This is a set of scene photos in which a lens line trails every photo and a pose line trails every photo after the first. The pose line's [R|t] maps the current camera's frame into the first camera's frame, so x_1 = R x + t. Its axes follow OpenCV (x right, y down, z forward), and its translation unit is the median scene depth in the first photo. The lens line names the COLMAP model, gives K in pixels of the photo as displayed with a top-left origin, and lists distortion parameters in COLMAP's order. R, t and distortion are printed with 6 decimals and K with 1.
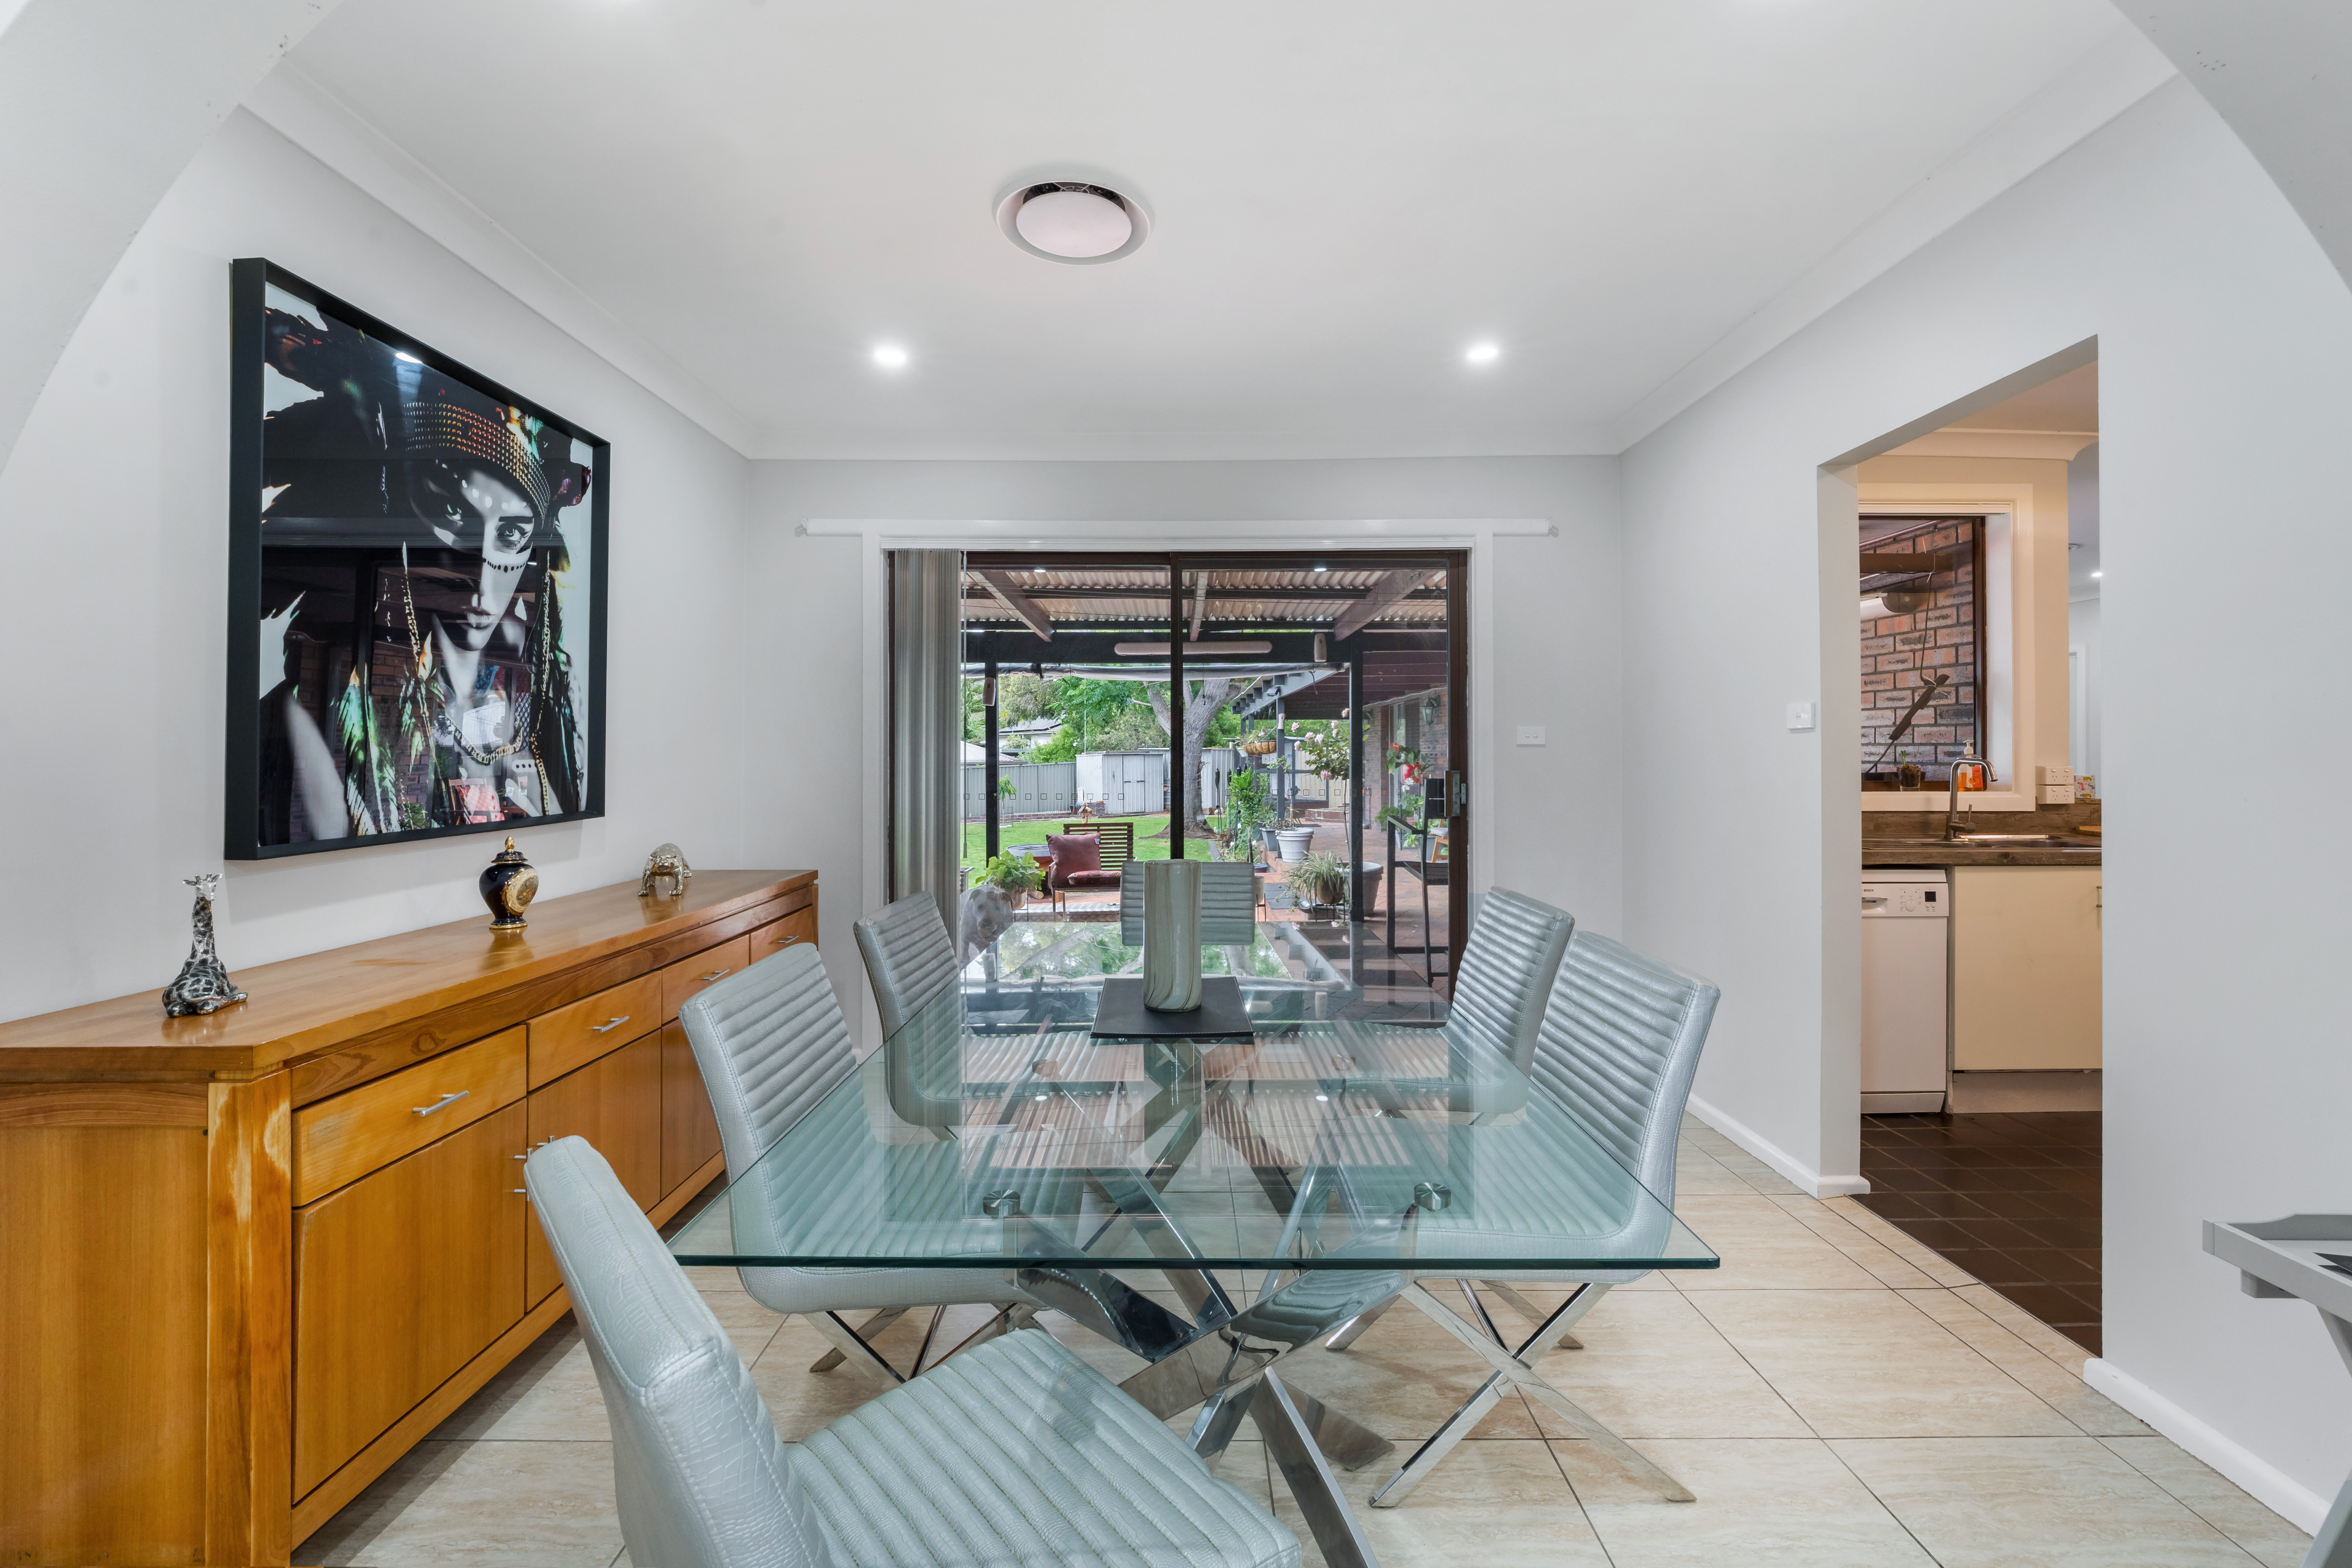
lens RADIAL K [[930.9, 0, 1188.2], [0, 930.9, 746.0], [0, 0, 1]] dist [-0.000362, -0.000032]
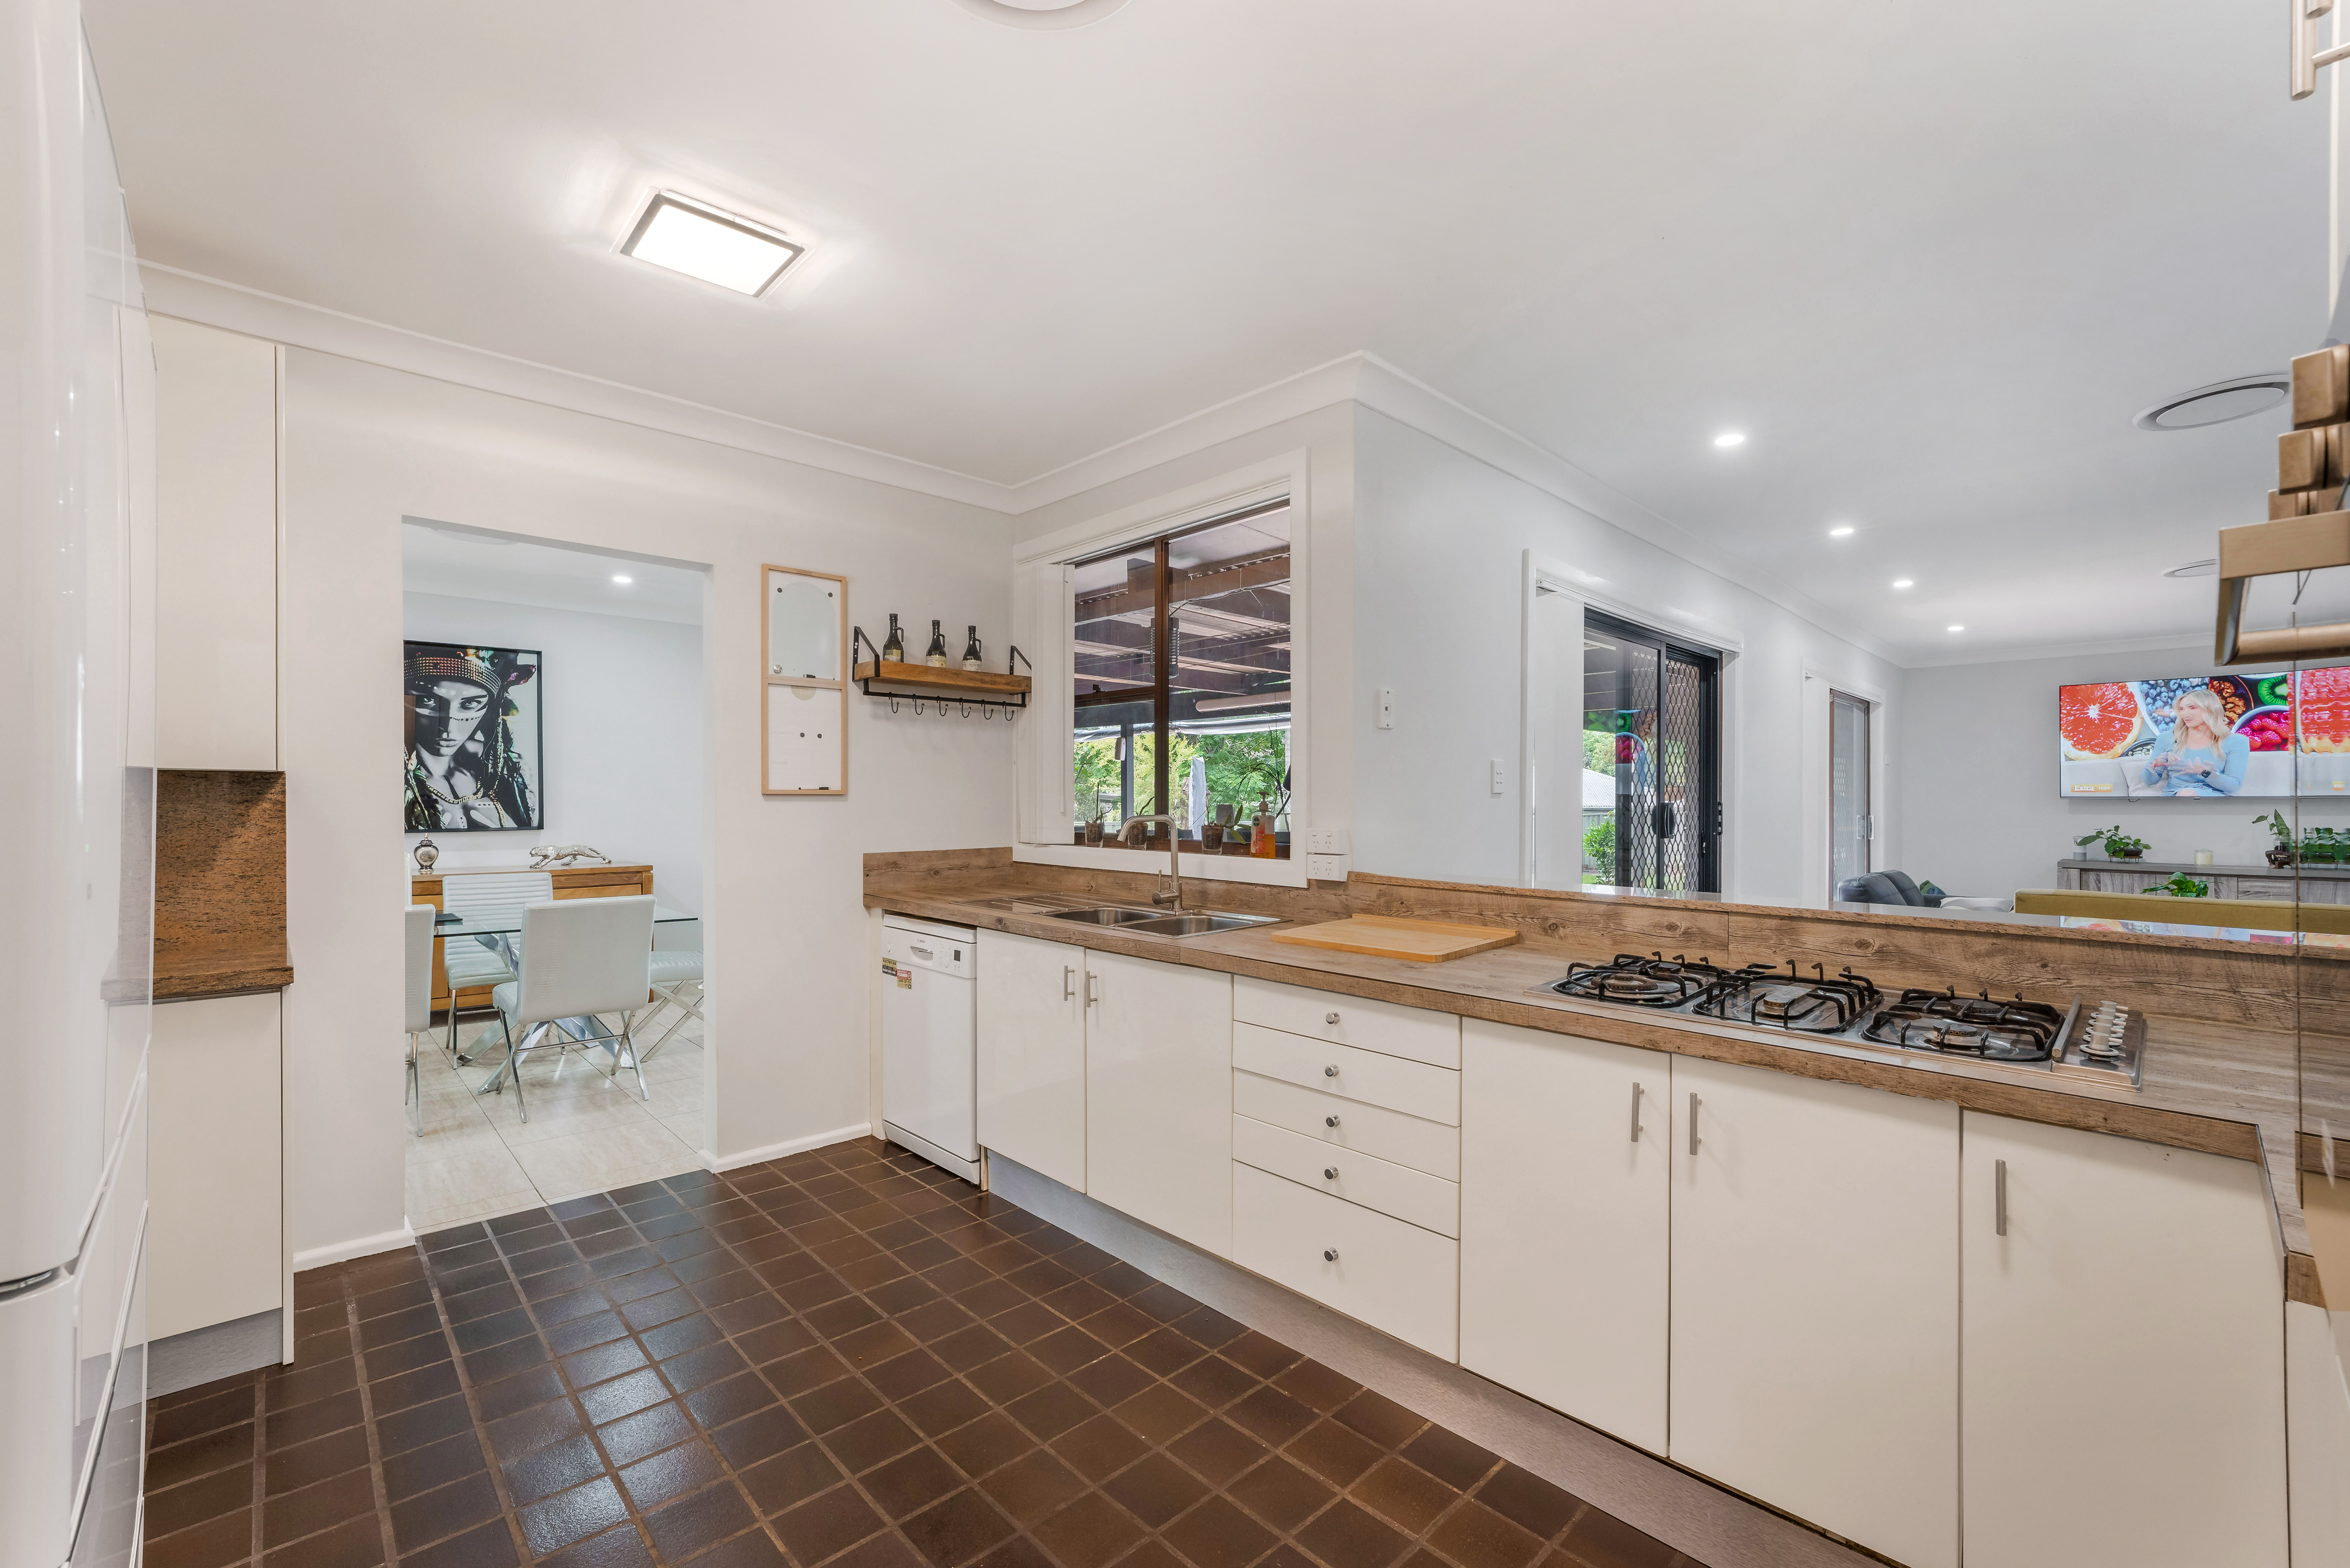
lens RADIAL K [[941.9, 0, 1169.2], [0, 941.9, 809.4], [0, 0, 1]] dist [-0.000672, -0.000063]
pose [[0.687087, 0.012804, -0.726463, 2.066372], [-0.000156, 0.999847, 0.017475, -0.006952], [0.726576, -0.011894, 0.686984, 0.619349]]
